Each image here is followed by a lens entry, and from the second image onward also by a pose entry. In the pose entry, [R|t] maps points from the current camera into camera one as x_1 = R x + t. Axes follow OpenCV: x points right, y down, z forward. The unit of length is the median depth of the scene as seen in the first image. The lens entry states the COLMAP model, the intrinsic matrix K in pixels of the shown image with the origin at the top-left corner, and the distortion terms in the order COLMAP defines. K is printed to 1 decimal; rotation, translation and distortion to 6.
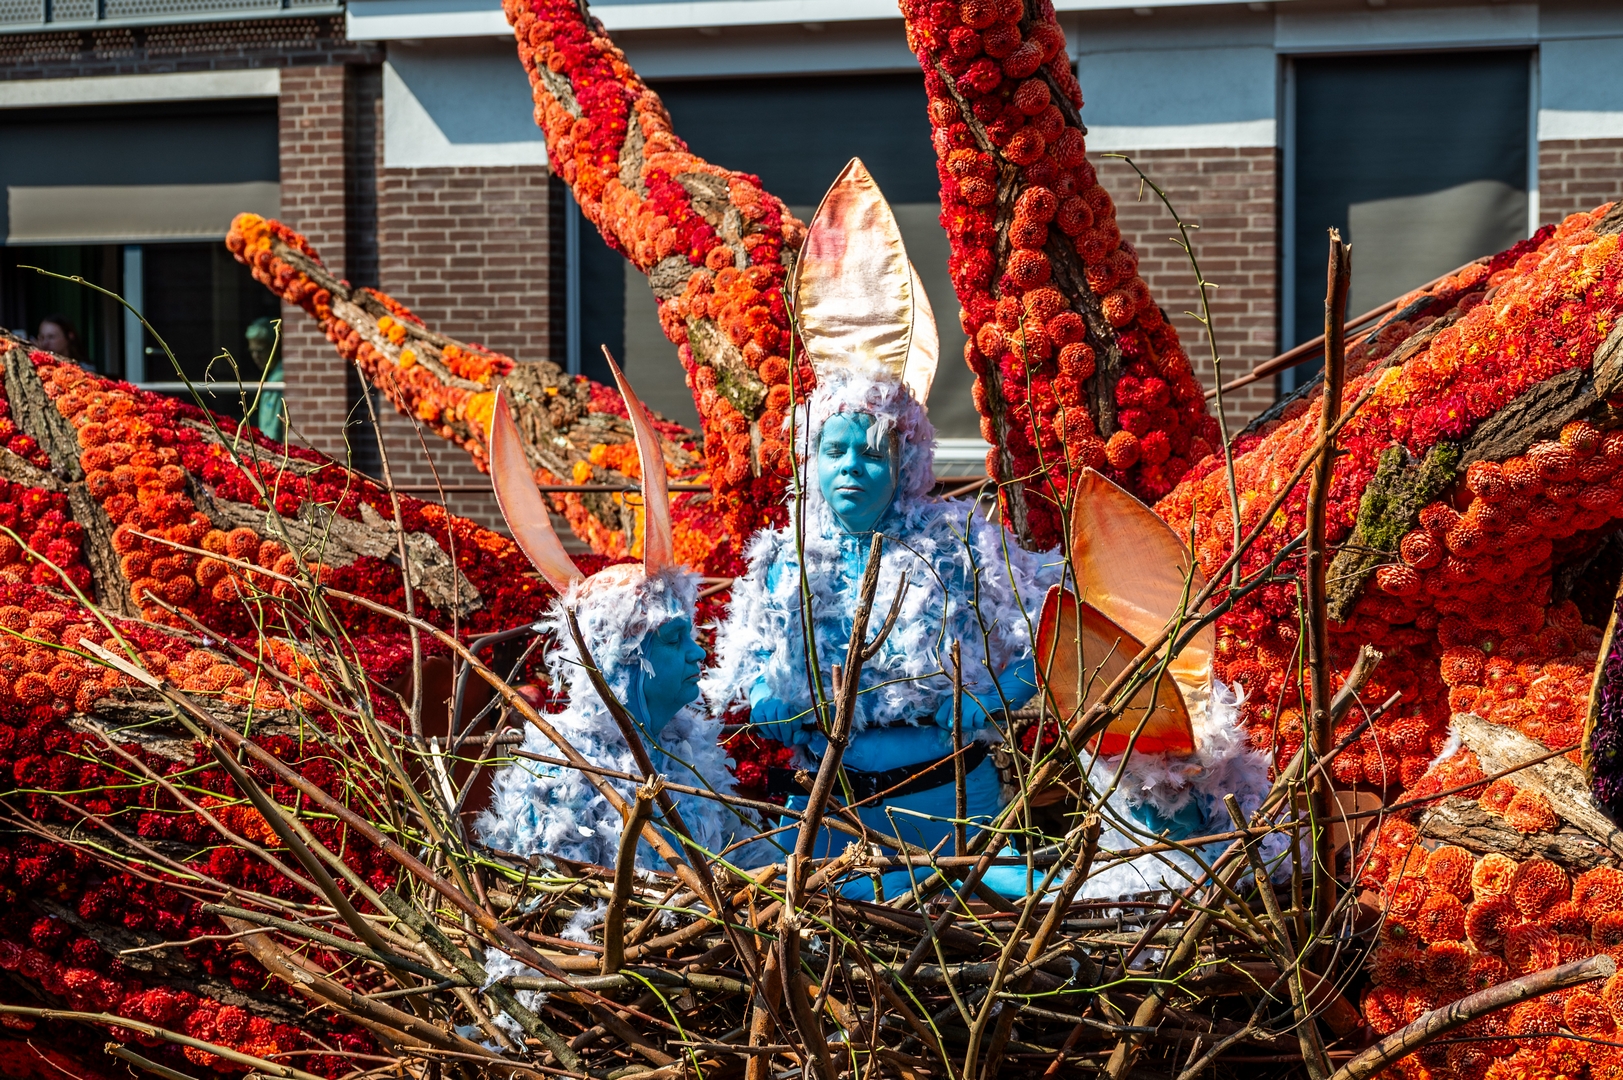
lens RADIAL K [[2329.2, 0, 811.5], [0, 2329.2, 540.0], [0, 0, 1]] dist [-0.009594, -0.061574]
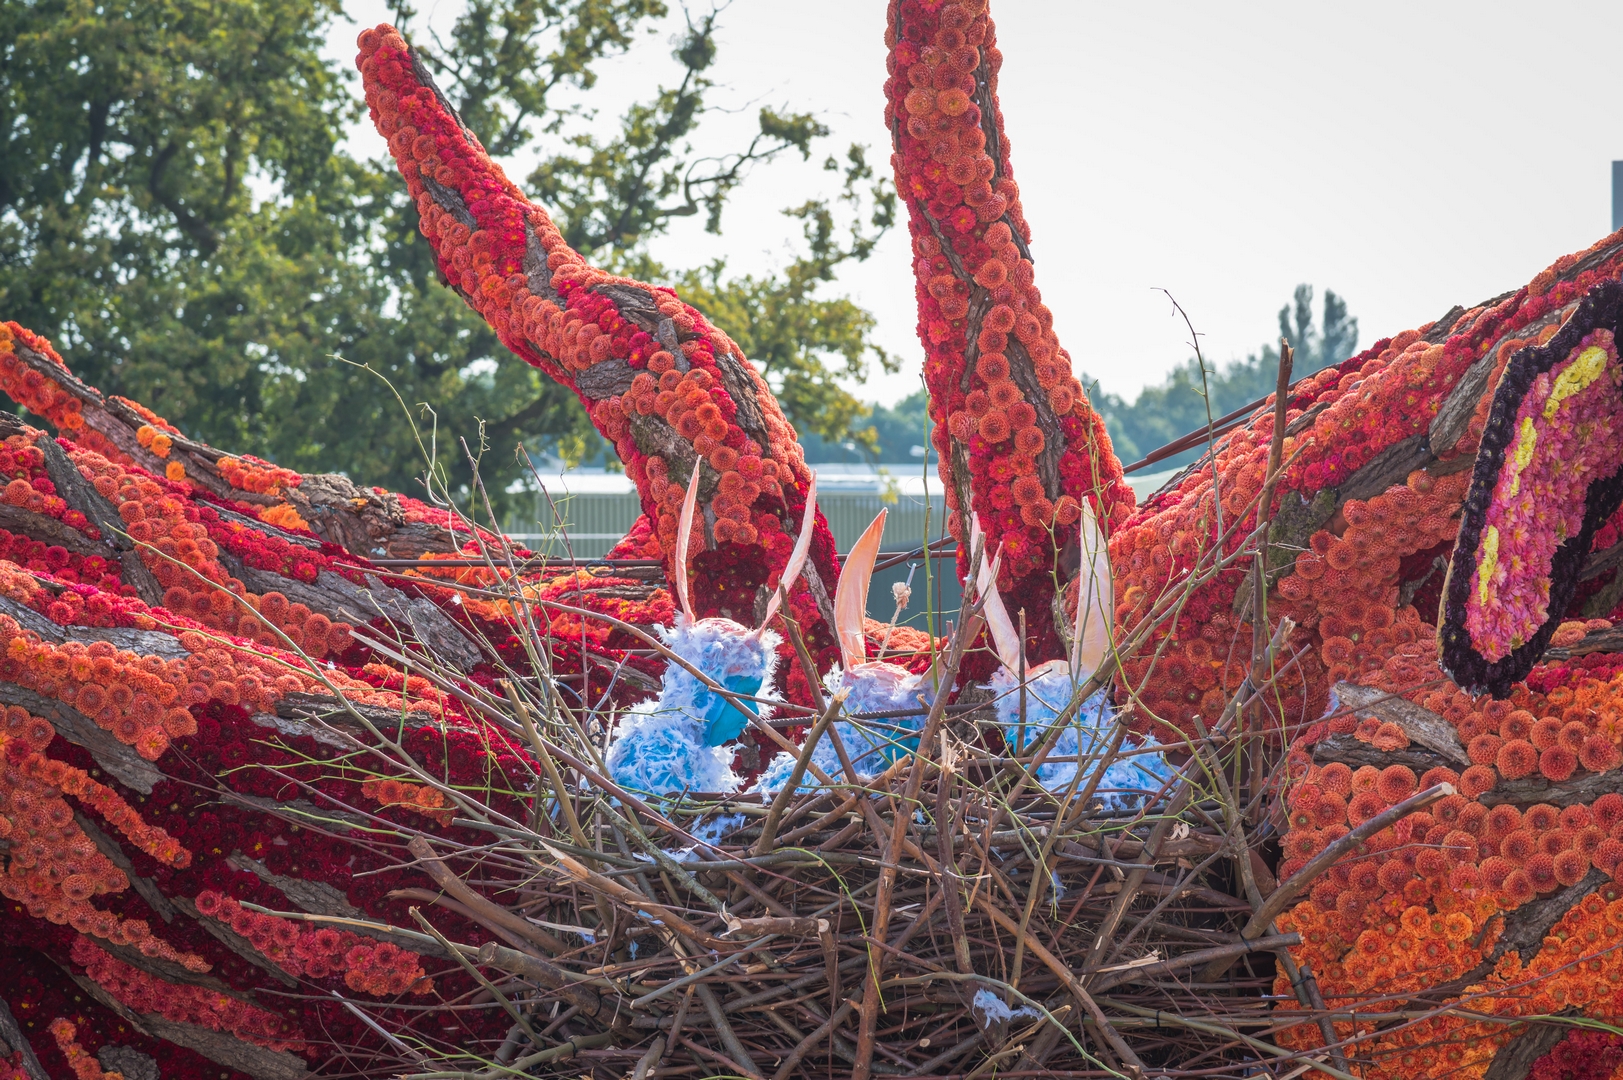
lens RADIAL K [[2329.2, 0, 811.5], [0, 2329.2, 540.0], [0, 0, 1]] dist [-0.009594, -0.061574]
pose [[0.997723, 0.003644, 0.067346, -0.093030], [-0.000540, 0.998939, -0.046050, 0.036790], [-0.067443, 0.045909, 0.996666, -0.267734]]
